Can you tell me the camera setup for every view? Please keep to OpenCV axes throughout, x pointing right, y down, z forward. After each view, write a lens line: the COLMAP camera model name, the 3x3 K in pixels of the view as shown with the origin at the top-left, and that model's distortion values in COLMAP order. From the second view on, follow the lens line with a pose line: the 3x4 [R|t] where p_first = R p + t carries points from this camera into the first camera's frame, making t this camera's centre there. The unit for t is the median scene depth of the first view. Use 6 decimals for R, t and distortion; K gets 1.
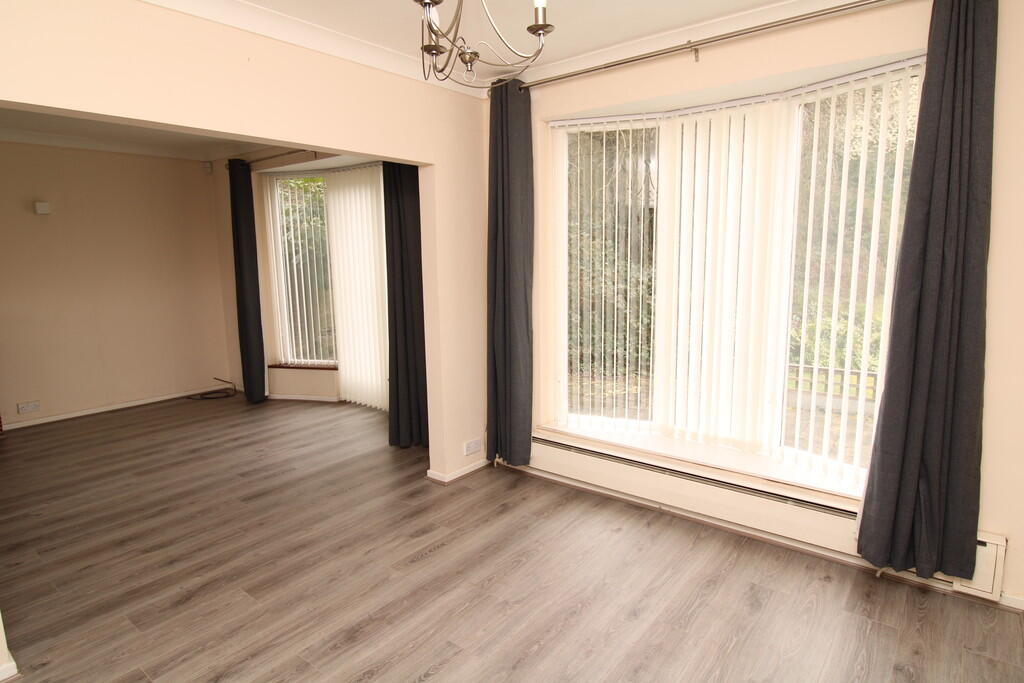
lens RADIAL K [[567.4, 0, 524.4], [0, 567.4, 342.3], [0, 0, 1]] dist [-0.004413, -0.000937]
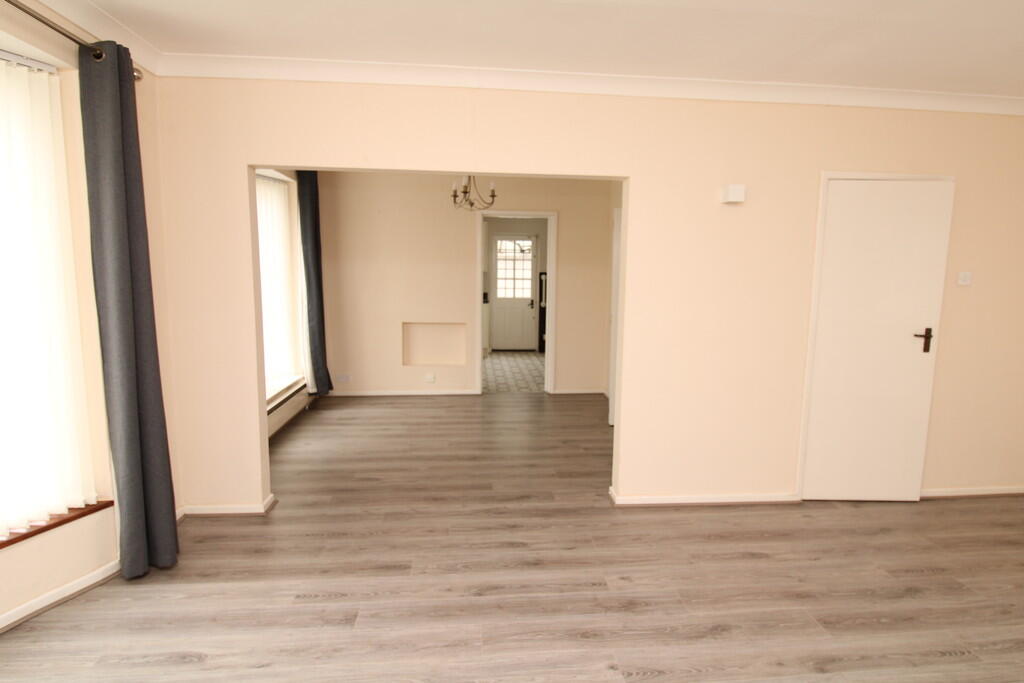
lens RADIAL K [[567.4, 0, 524.4], [0, 567.4, 342.3], [0, 0, 1]] dist [-0.004413, -0.000937]
pose [[-0.692776, -0.090236, 0.715485, -1.287397], [0.109330, 0.967531, 0.227884, -0.217142], [-0.712818, 0.236097, -0.660416, 1.488963]]
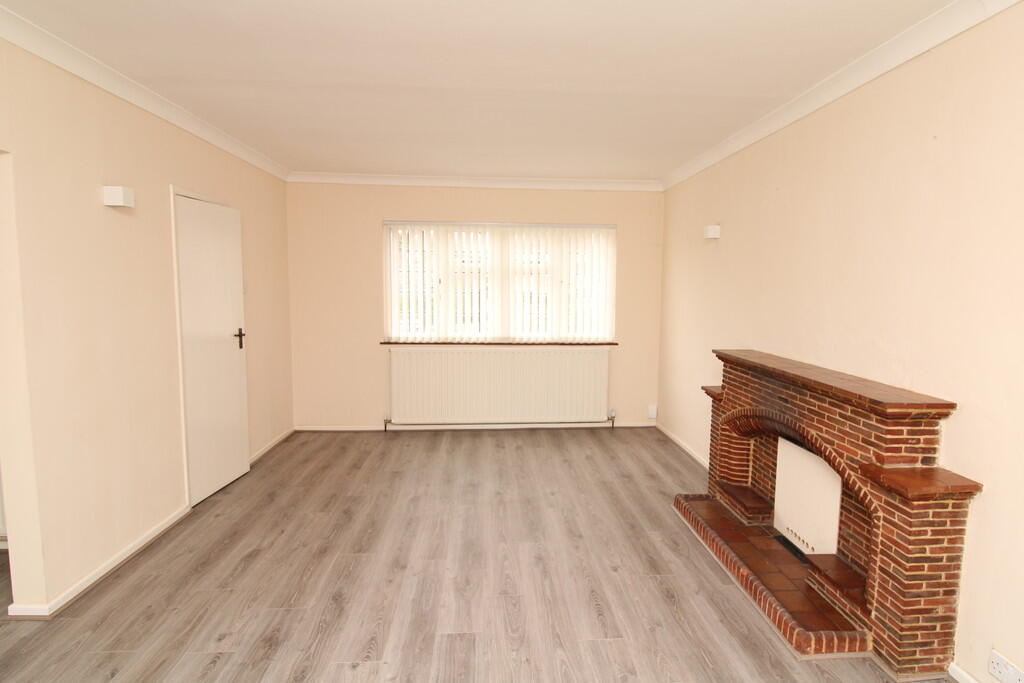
lens RADIAL K [[567.4, 0, 524.4], [0, 567.4, 342.3], [0, 0, 1]] dist [-0.004413, -0.000937]
pose [[-0.743407, 0.076224, -0.664482, -0.628962], [-0.103284, 0.968485, 0.226648, -0.250153], [0.660816, 0.237122, -0.712106, 1.606895]]
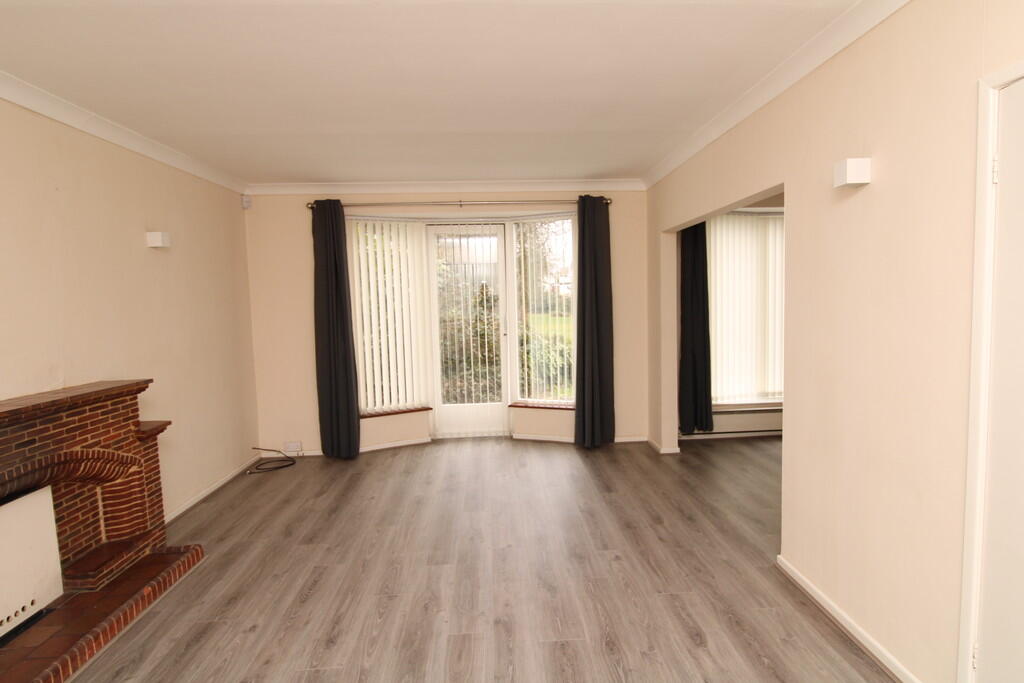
lens RADIAL K [[567.4, 0, 524.4], [0, 567.4, 342.3], [0, 0, 1]] dist [-0.004413, -0.000937]
pose [[0.749912, -0.057584, 0.659027, -1.574548], [0.119854, 0.991545, -0.049744, -0.001442], [-0.650590, 0.116291, 0.750473, 0.189964]]
